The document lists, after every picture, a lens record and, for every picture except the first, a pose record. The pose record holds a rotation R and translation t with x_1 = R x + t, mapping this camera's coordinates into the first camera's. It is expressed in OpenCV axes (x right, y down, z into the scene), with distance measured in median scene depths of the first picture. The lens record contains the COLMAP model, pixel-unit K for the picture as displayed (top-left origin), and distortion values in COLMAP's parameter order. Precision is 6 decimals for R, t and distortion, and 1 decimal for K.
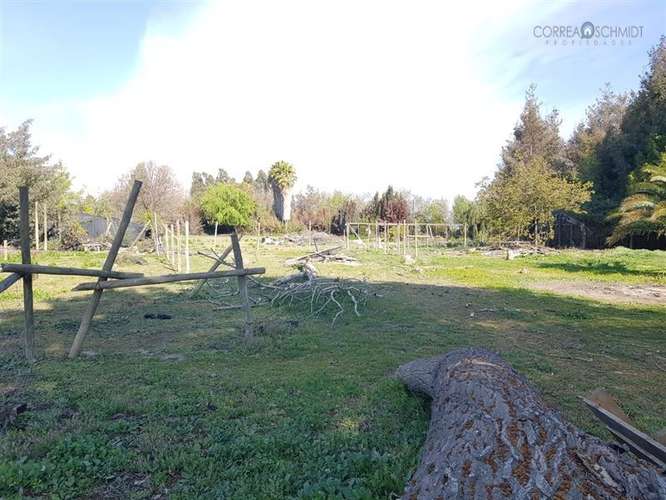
lens RADIAL K [[510.7, 0, 323.7], [0, 510.7, 248.6], [0, 0, 1]] dist [-0.003911, -0.070631]
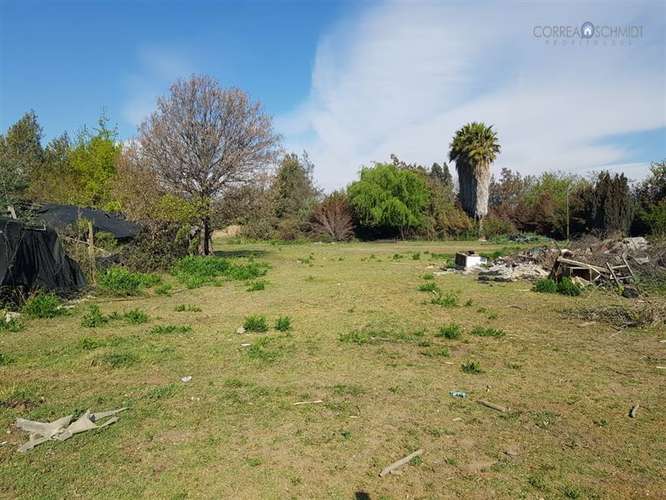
lens RADIAL K [[510.7, 0, 323.7], [0, 510.7, 248.6], [0, 0, 1]] dist [-0.003911, -0.070631]
pose [[0.944463, -0.008521, -0.328508, -0.050855], [0.007031, 0.999959, -0.005724, -0.012986], [0.328543, 0.003097, 0.944484, 0.343499]]
